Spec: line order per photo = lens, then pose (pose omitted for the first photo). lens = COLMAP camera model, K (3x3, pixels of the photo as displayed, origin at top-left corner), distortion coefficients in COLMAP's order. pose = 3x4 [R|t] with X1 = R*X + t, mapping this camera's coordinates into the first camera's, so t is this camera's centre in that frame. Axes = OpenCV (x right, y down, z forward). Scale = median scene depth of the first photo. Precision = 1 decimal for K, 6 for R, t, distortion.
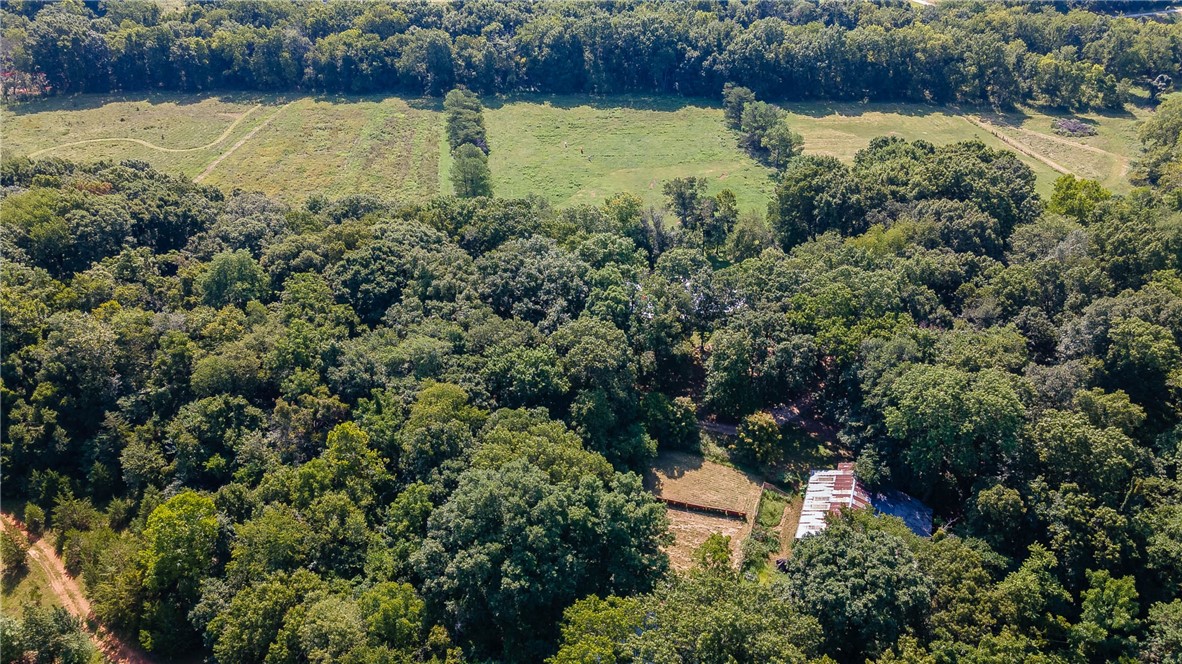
lens RADIAL K [[889.3, 0, 598.3], [0, 889.3, 332.5], [0, 0, 1]] dist [0.019196, 0.049547]
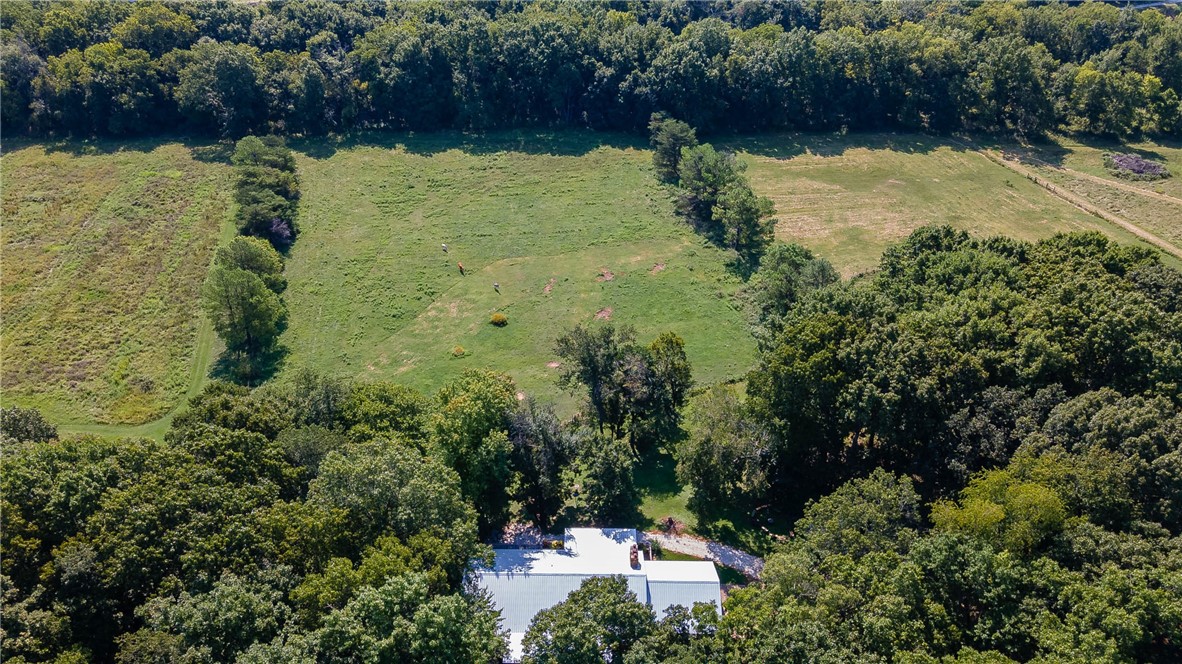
lens RADIAL K [[889.3, 0, 597.4], [0, 889.3, 336.9], [0, 0, 1]] dist [0.019196, 0.049547]
pose [[0.996208, -0.044250, 0.074908, 0.038055], [0.043461, 0.998982, 0.012129, -0.112258], [-0.075368, -0.008828, 0.997117, 0.295540]]
